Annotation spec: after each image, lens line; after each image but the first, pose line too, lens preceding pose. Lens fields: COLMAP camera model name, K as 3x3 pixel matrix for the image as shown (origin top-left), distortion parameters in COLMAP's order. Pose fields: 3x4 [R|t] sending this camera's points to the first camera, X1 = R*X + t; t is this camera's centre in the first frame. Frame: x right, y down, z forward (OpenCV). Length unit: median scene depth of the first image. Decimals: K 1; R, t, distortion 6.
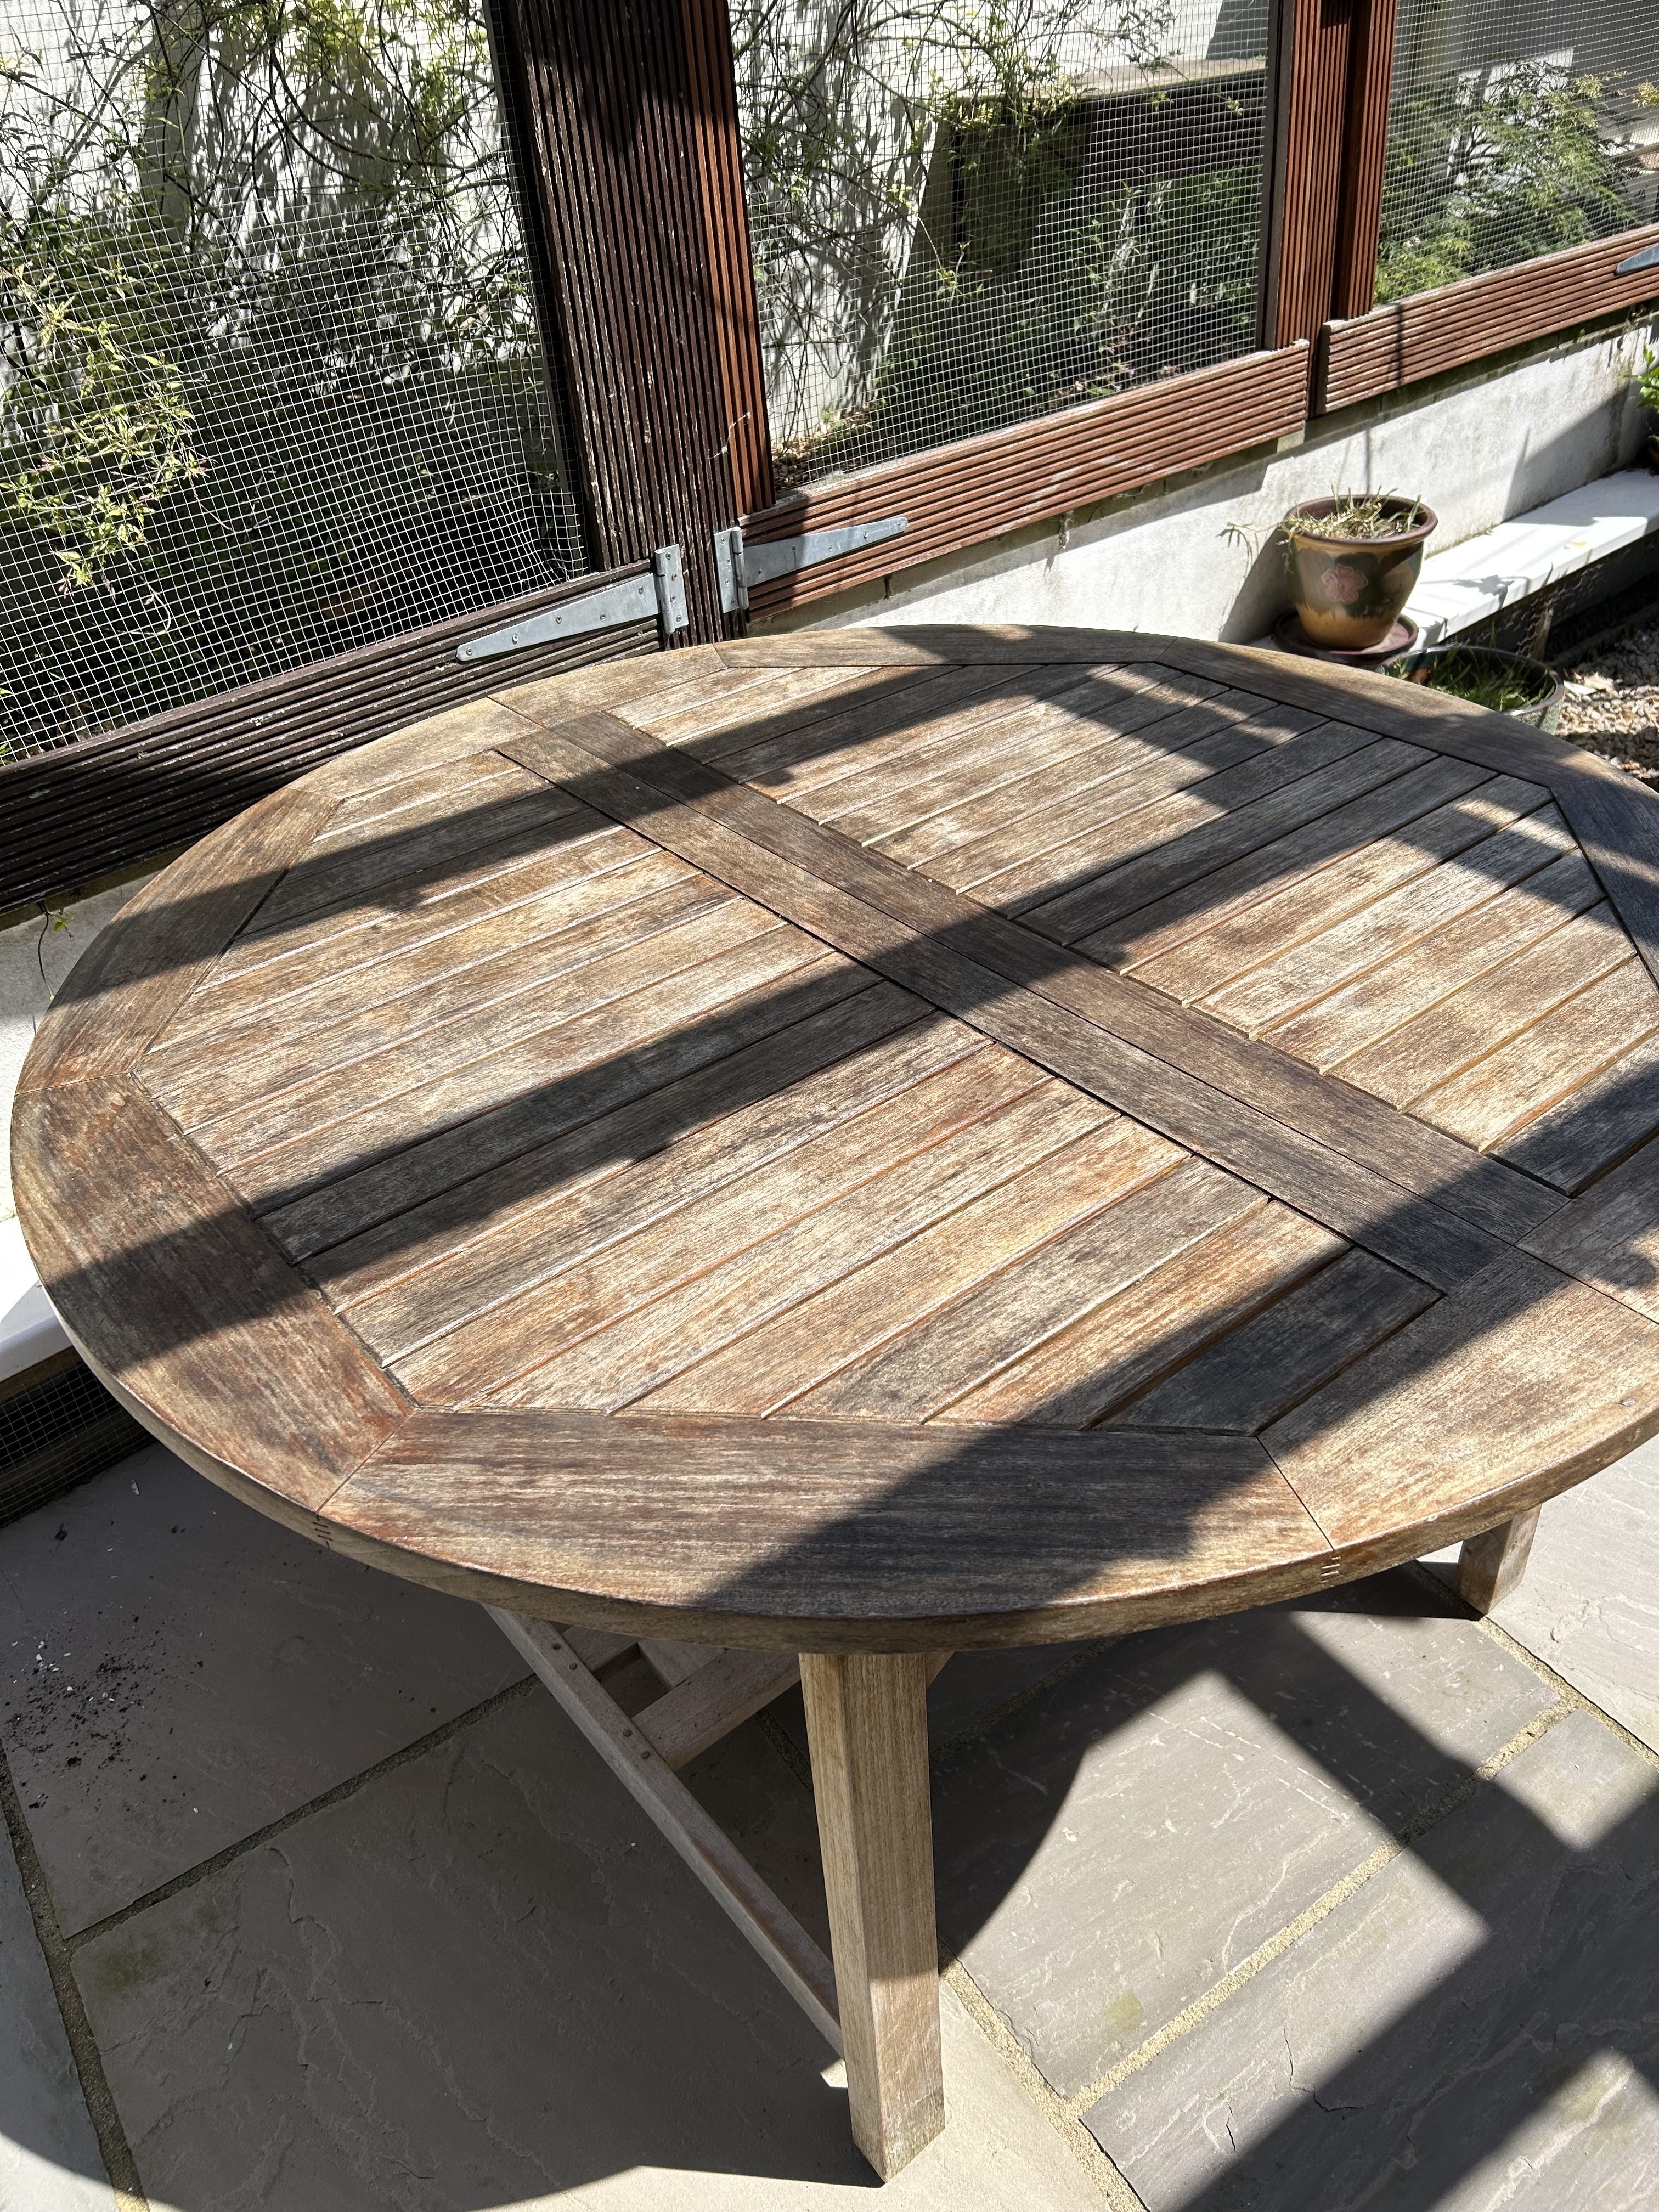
lens RADIAL K [[1659.7, 0, 829.5], [0, 1659.7, 1106.0], [0, 0, 1]] dist [-0.001379, -0.000822]
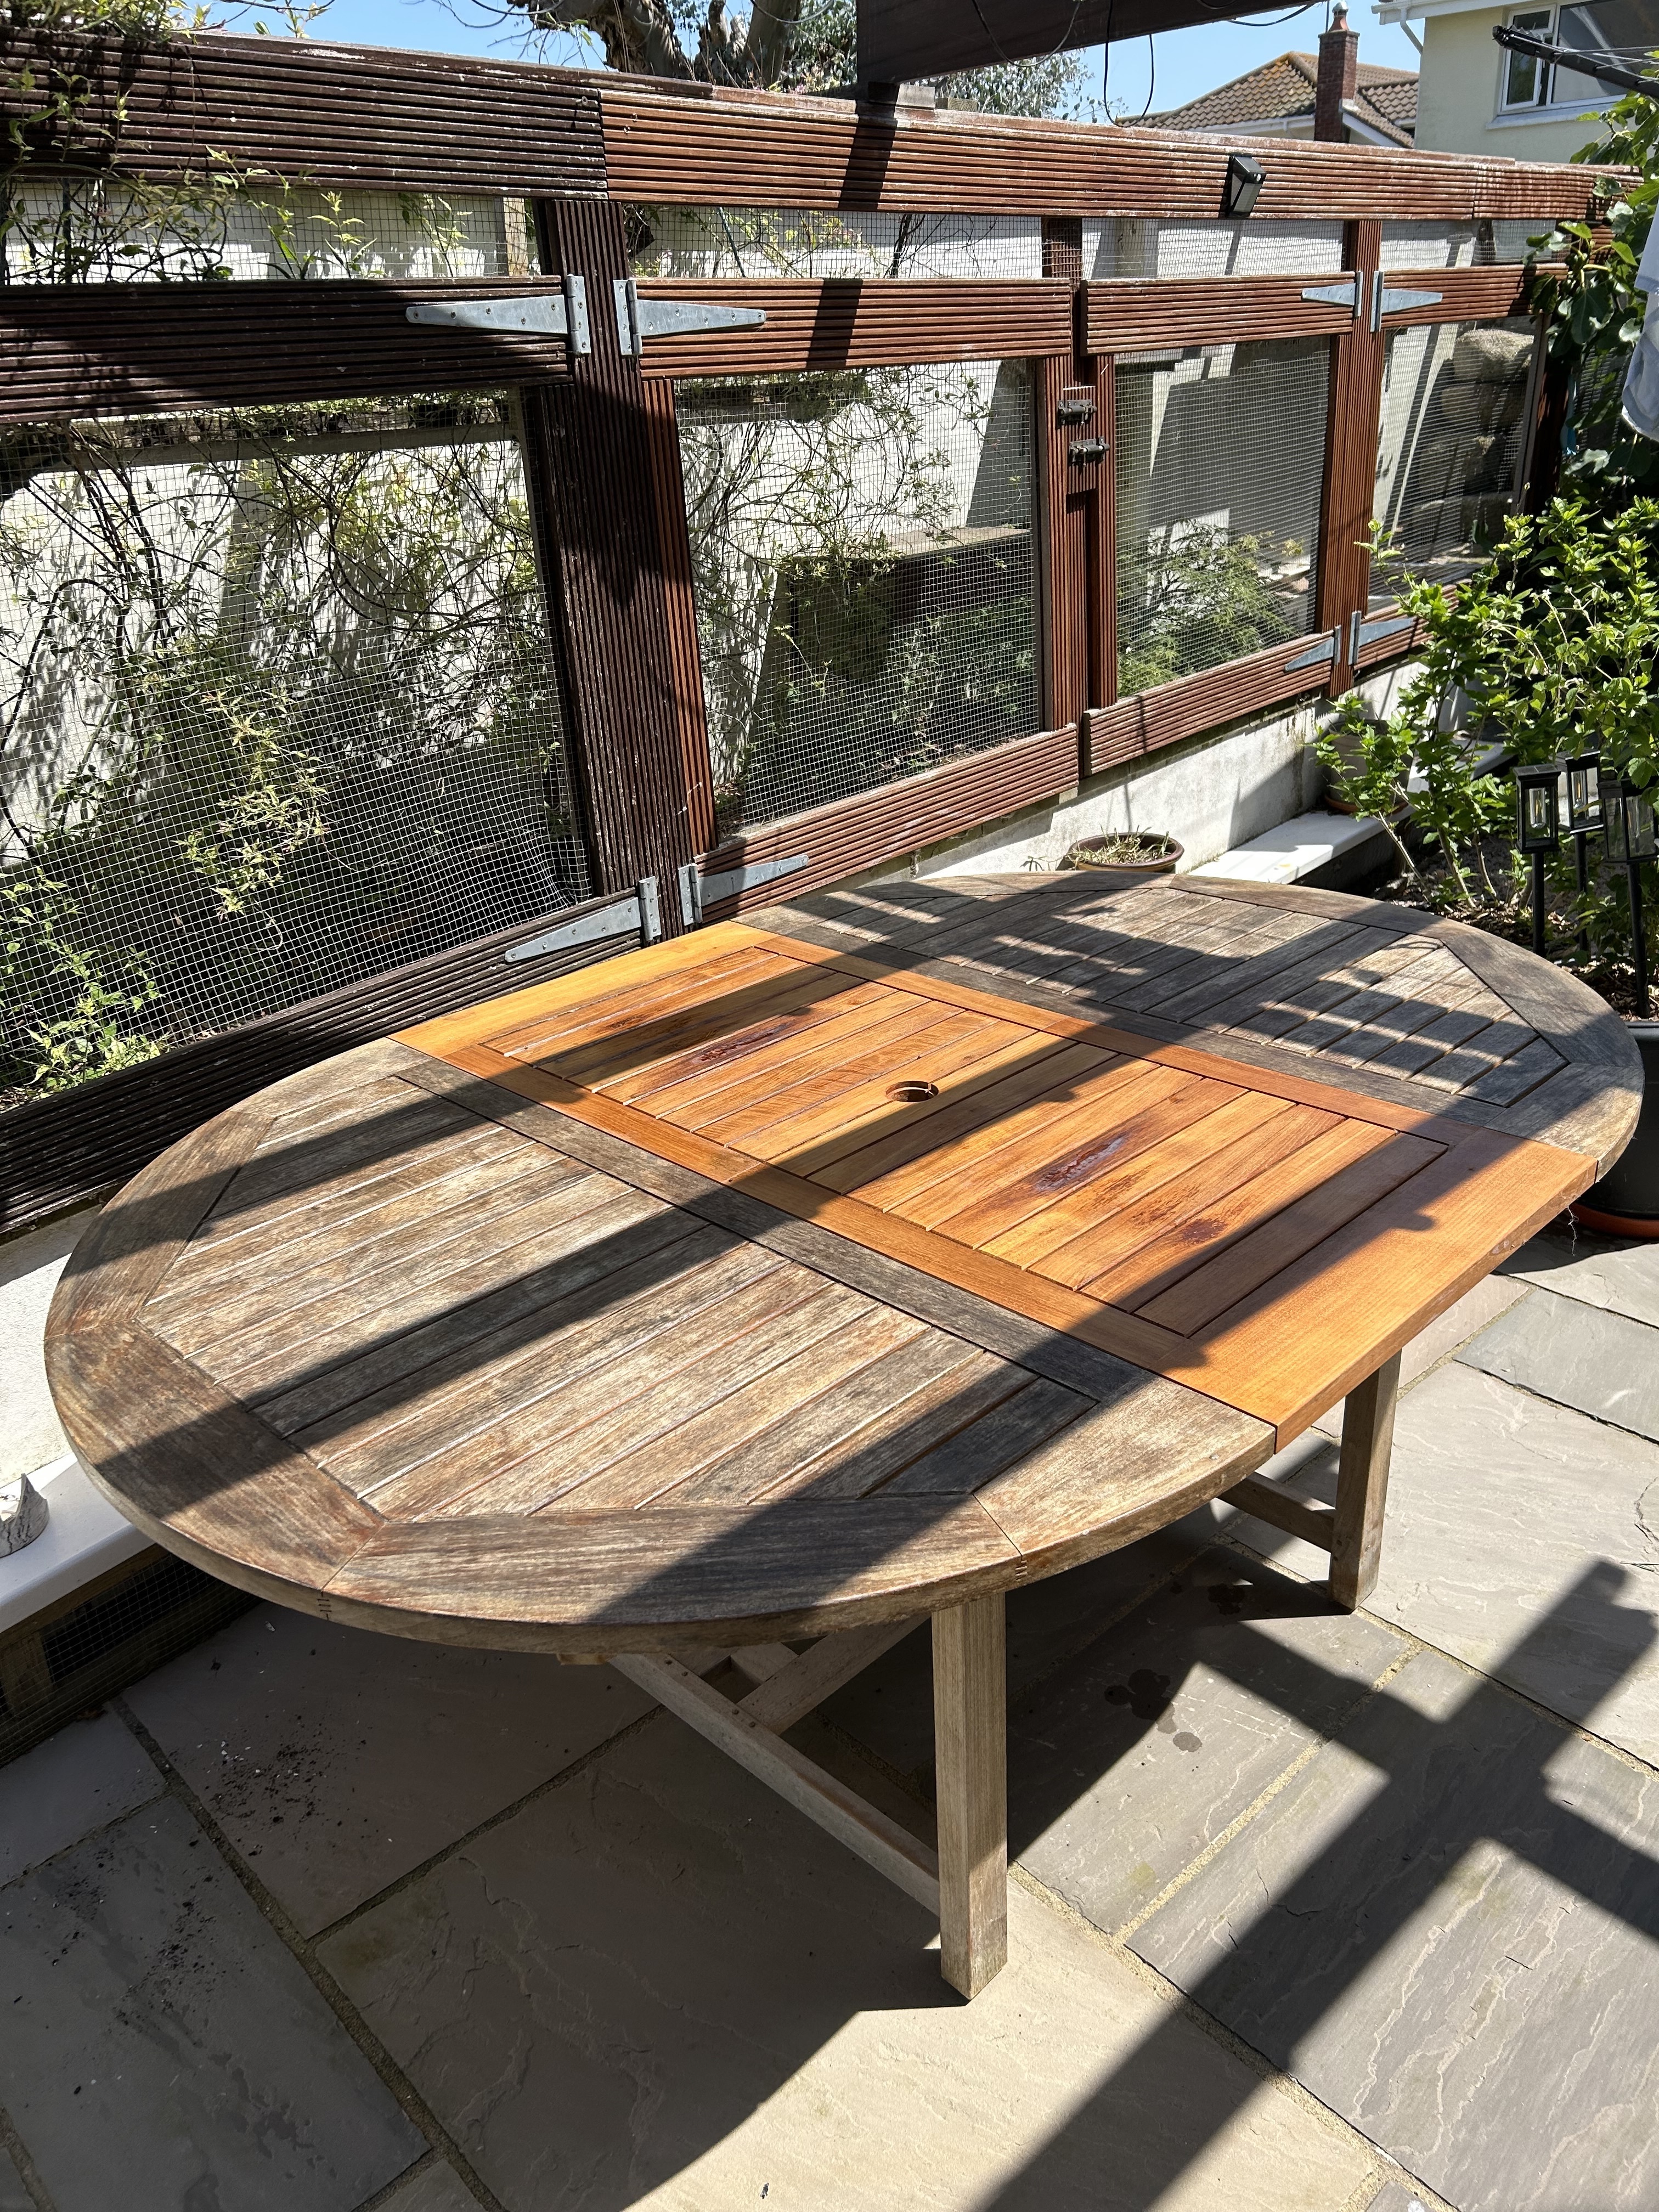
lens RADIAL K [[1725.5, 0, 789.0], [0, 1725.5, 1107.2], [0, 0, 1]] dist [0.049043, -0.059661]
pose [[0.989308, -0.048788, 0.137439, -0.167727], [0.077103, 0.974885, -0.208934, 0.129692], [-0.123793, 0.217297, 0.968224, -0.292581]]
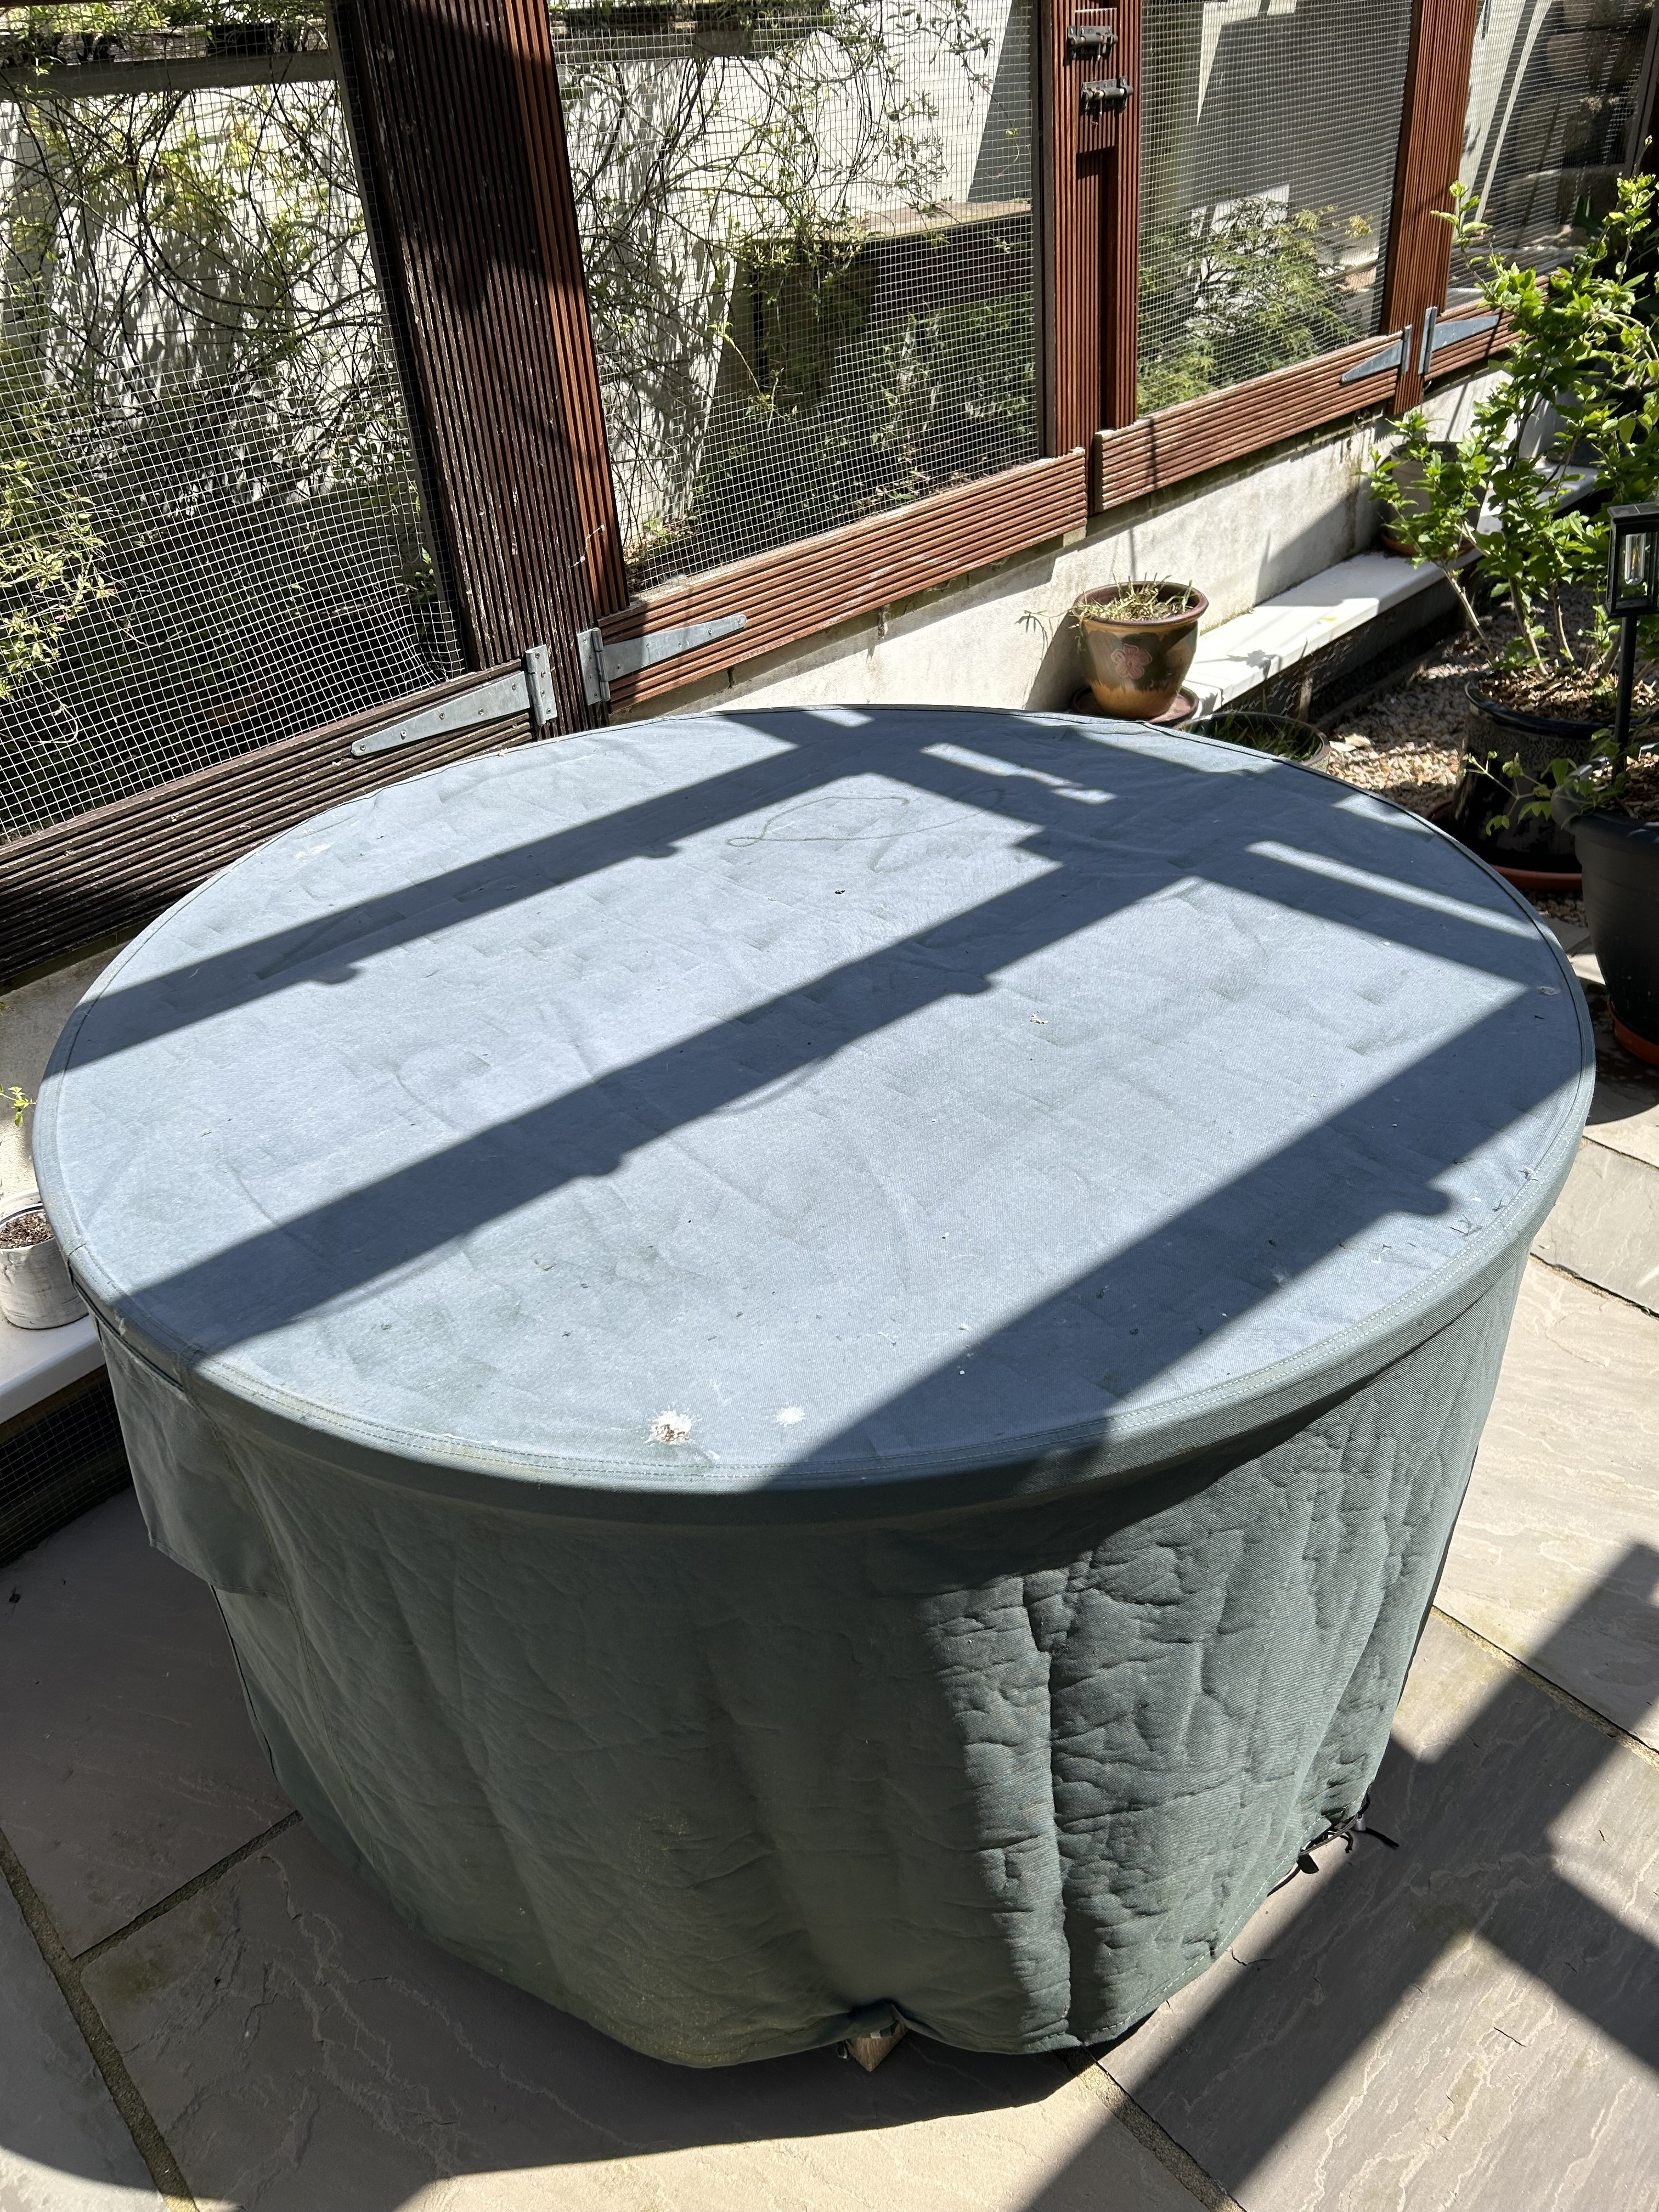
lens RADIAL K [[1677.4, 0, 804.0], [0, 1677.4, 1108.5], [0, 0, 1]] dist [-0.000027, 0.001401]
pose [[0.992720, -0.062439, 0.103002, -0.049862], [0.068173, 0.996258, -0.053119, 0.034490], [-0.099300, 0.059754, 0.993262, -0.091913]]
